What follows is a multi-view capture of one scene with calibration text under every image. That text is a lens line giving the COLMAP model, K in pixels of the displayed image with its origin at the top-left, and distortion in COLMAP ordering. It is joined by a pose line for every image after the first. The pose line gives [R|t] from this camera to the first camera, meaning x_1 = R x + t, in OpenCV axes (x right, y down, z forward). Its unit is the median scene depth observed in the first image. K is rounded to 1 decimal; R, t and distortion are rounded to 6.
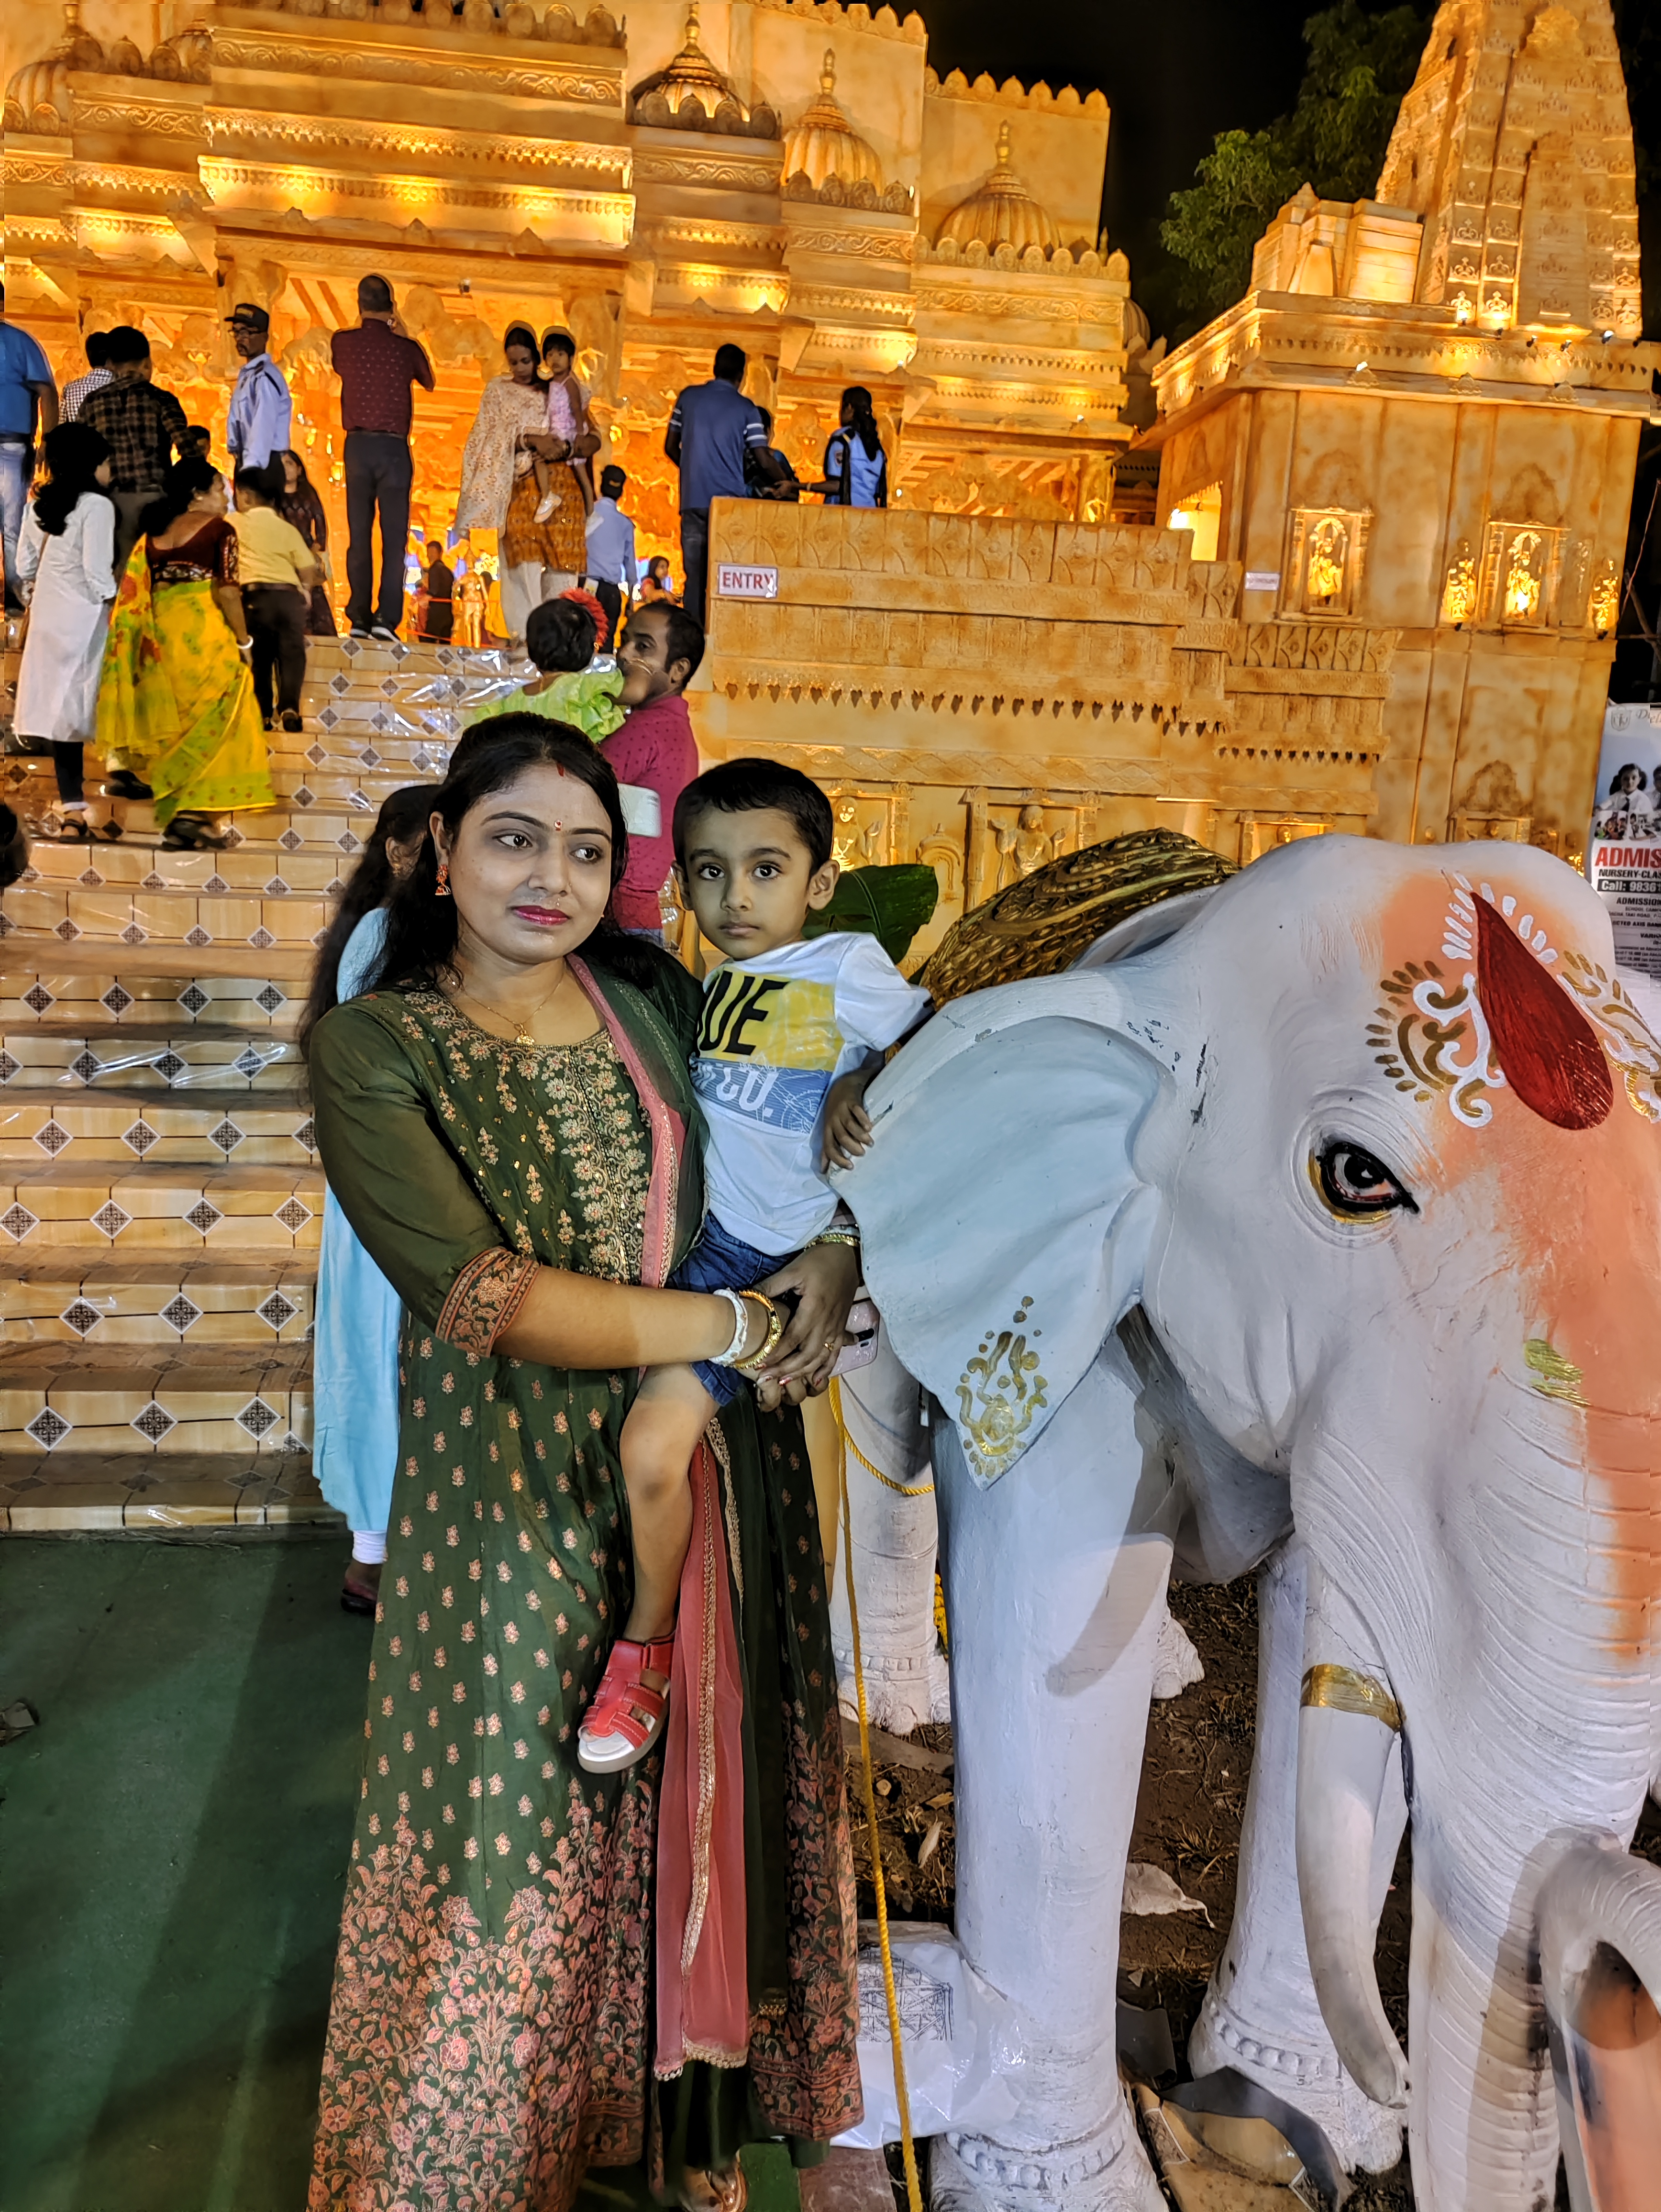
lens RADIAL K [[1626.8, 0, 847.1], [0, 1626.8, 1125.3], [0, 0, 1]] dist [0.059070, -0.066917]
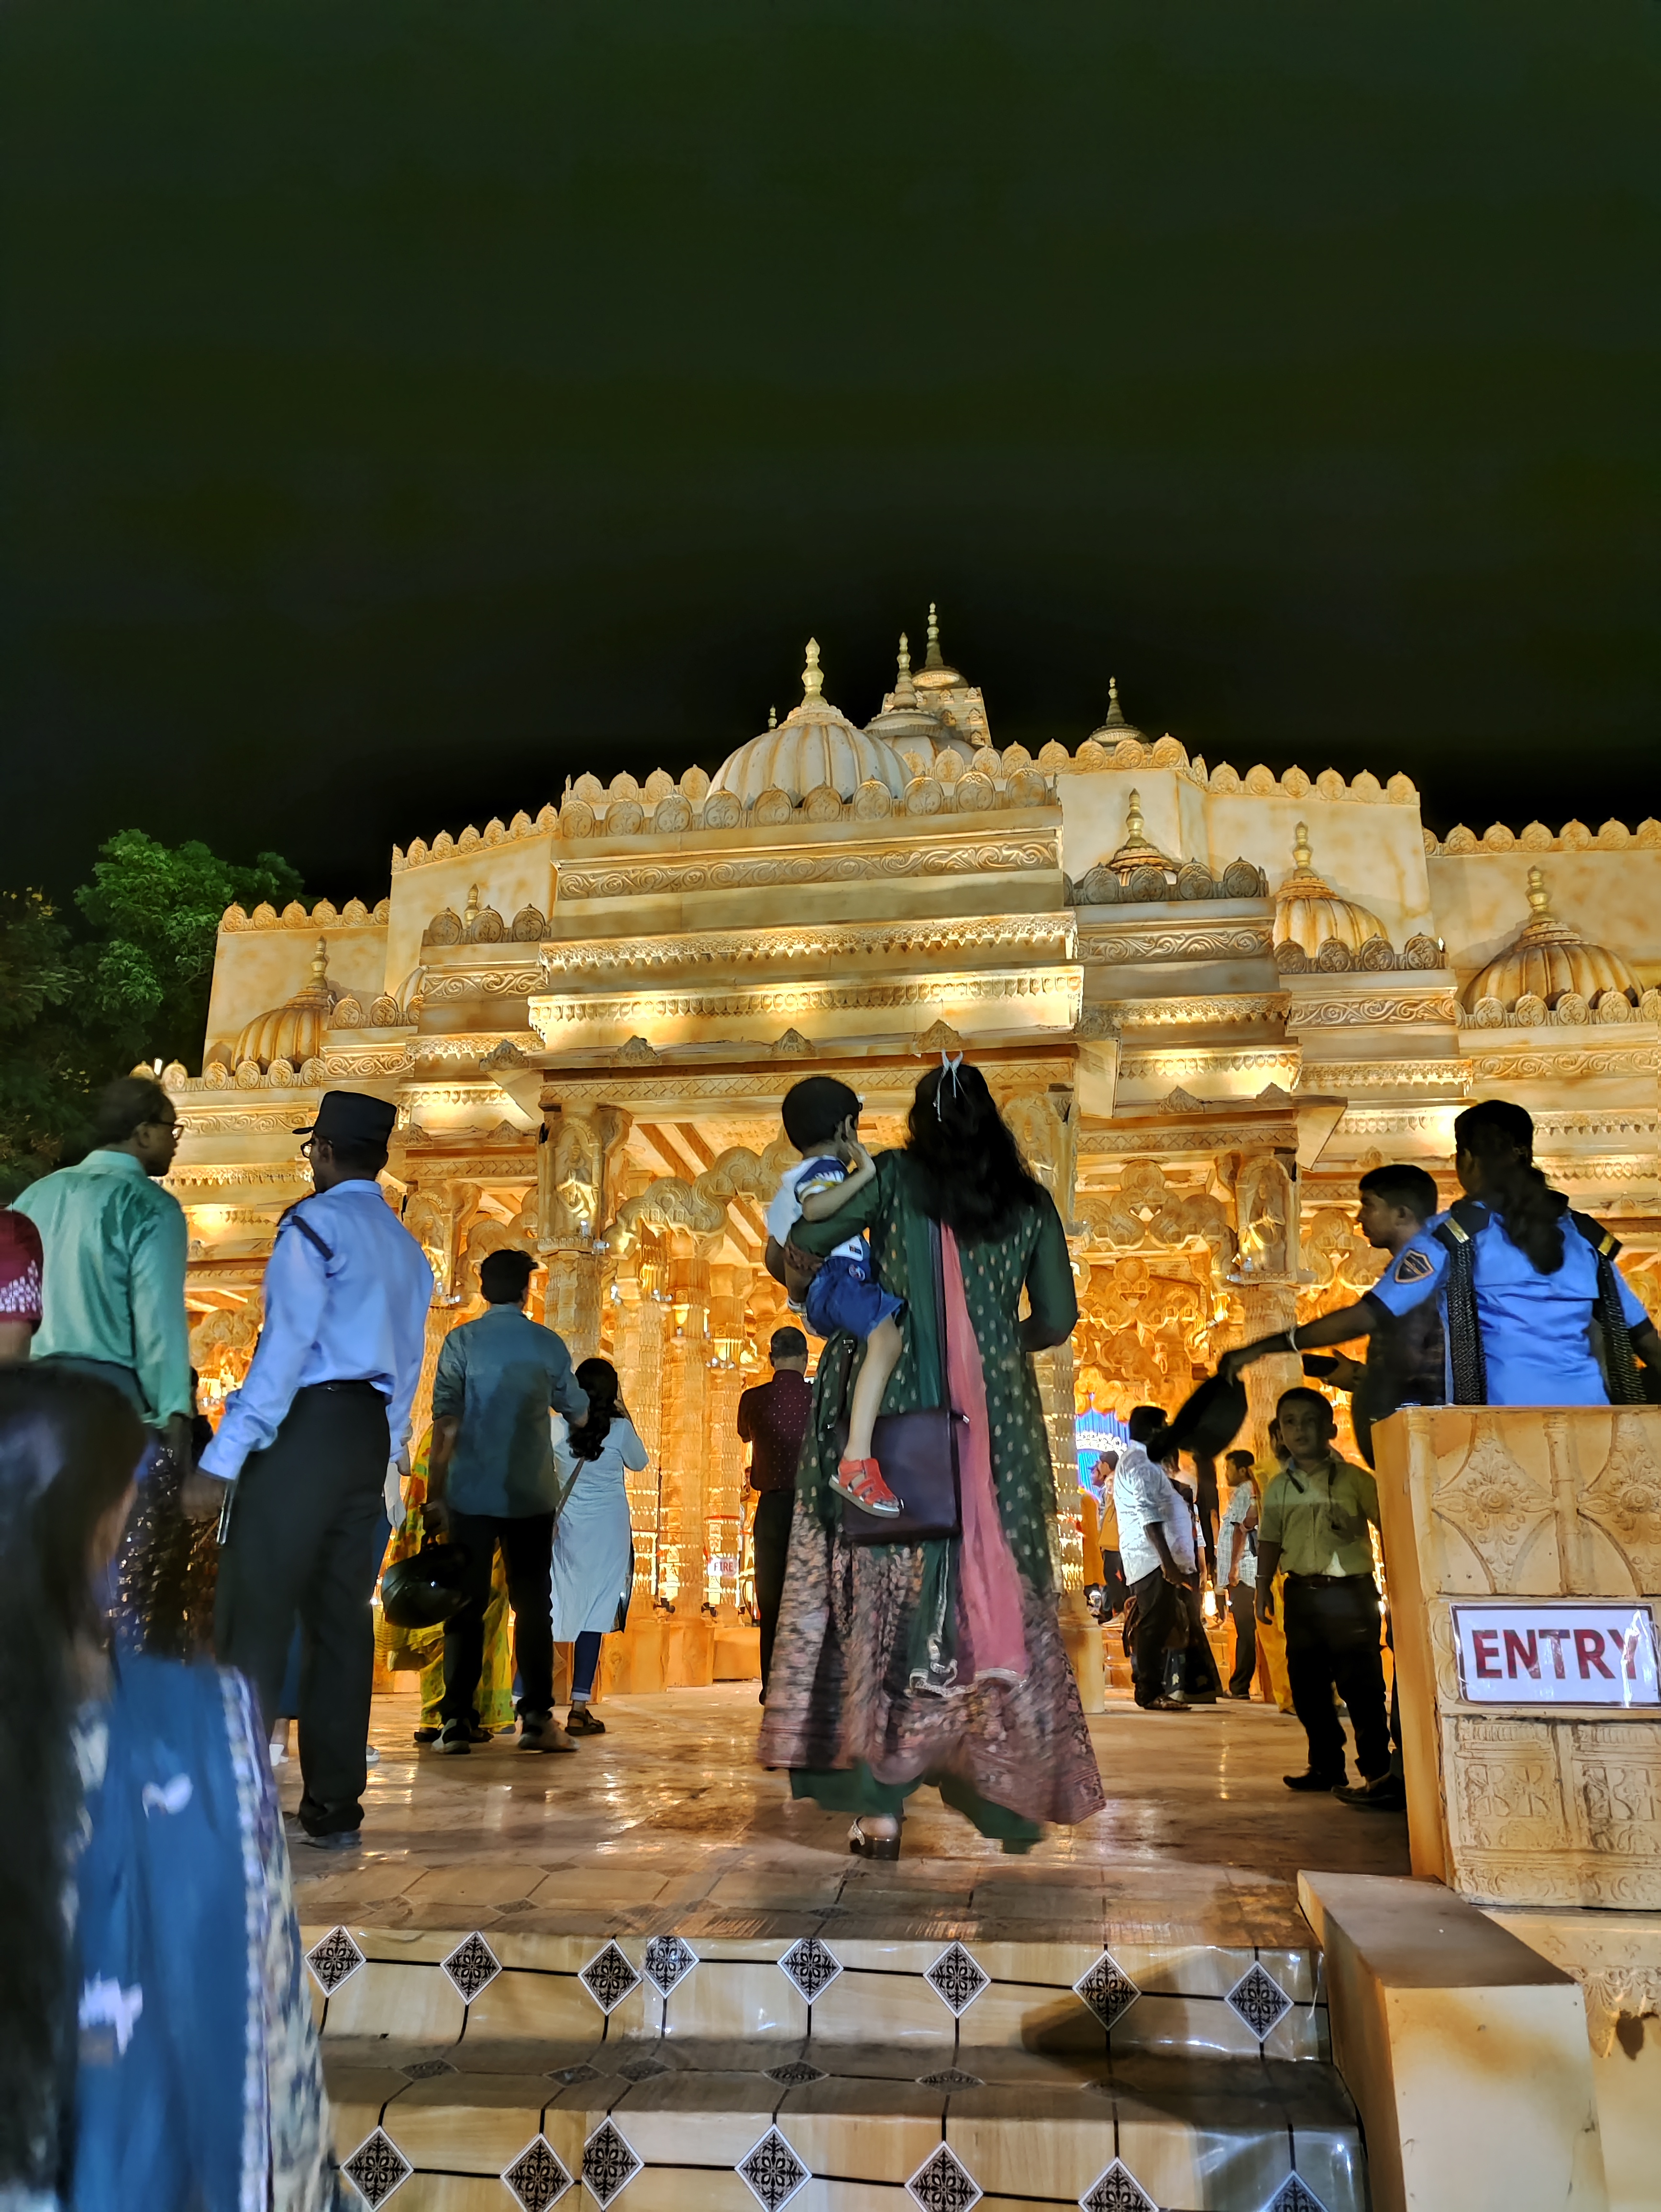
lens RADIAL K [[1626.8, 0, 829.6], [0, 1626.8, 1102.7], [0, 0, 1]] dist [0.059070, -0.066917]
pose [[0.959946, -0.121250, -0.252590, -0.059951], [-0.015624, 0.876945, -0.480337, -0.160270], [0.279748, 0.465045, 0.839925, 0.382036]]
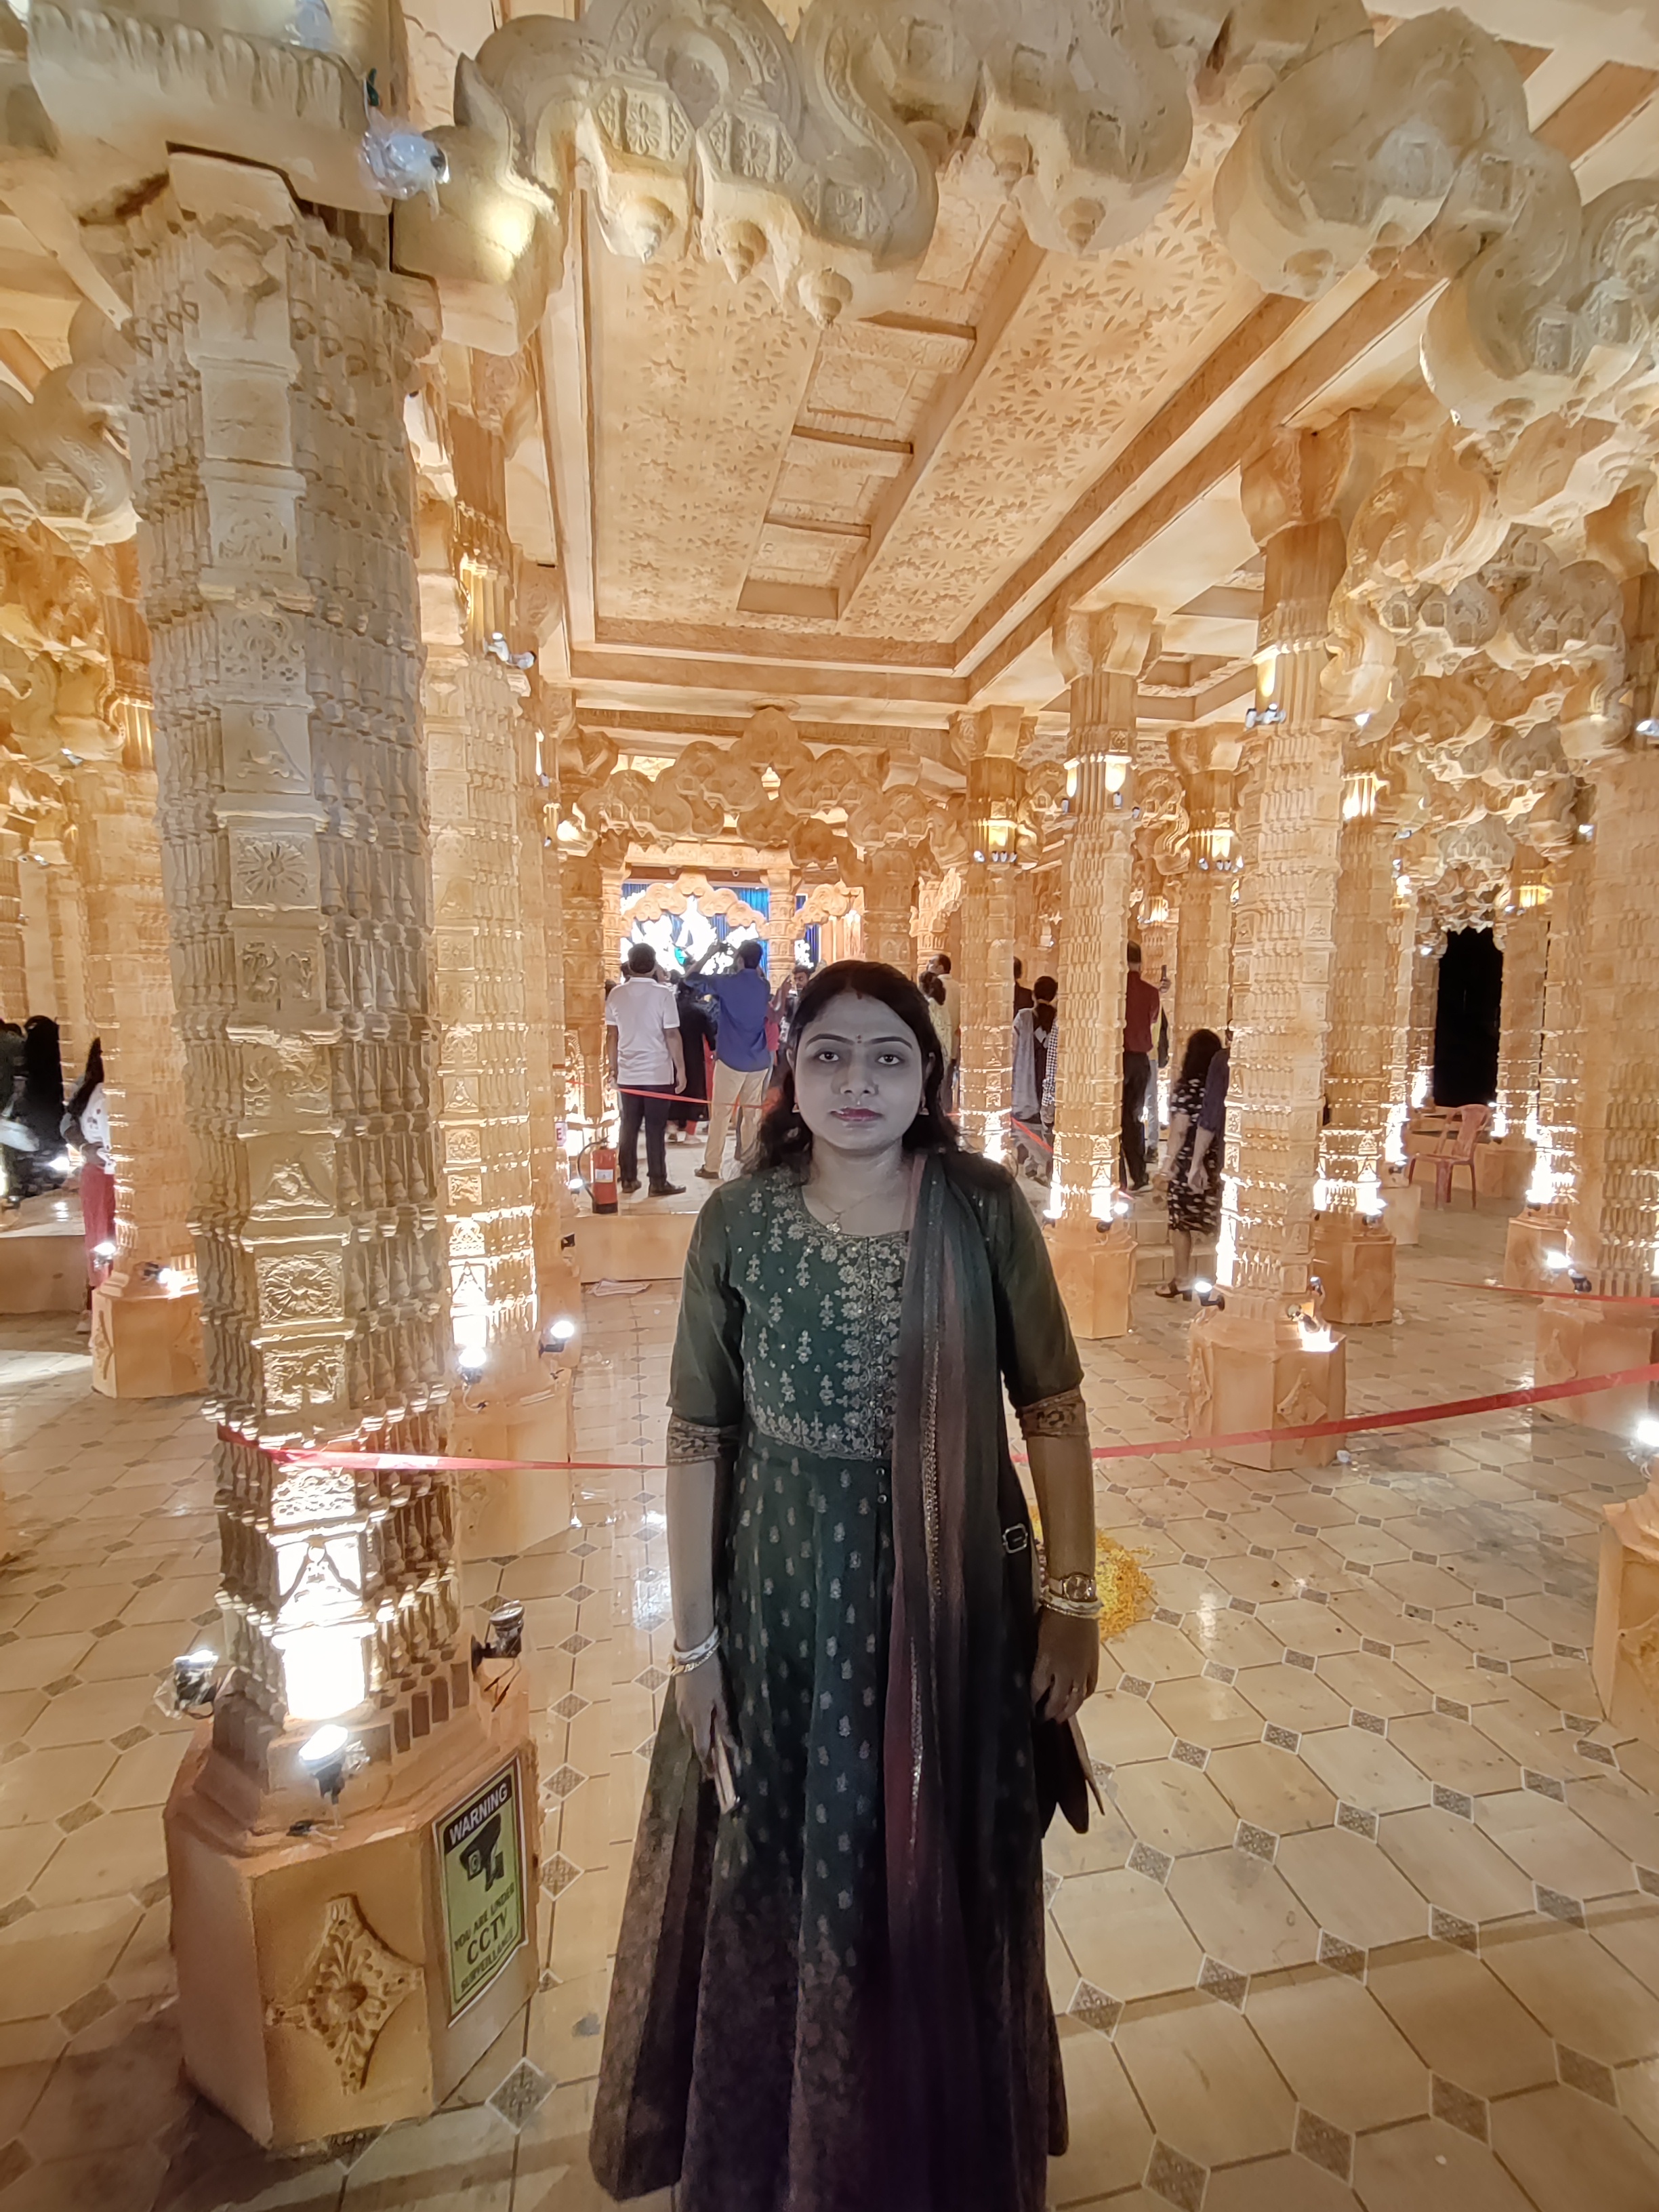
lens RADIAL K [[1001.4, 0, 841.6], [0, 1001.4, 1121.3], [0, 0, 1]] dist [-0.002066, 0.005833]
pose [[0.995812, -0.046508, 0.078708, -0.310415], [0.053047, 0.995126, -0.083126, -0.348714], [-0.074458, 0.086954, 0.993426, 0.885788]]
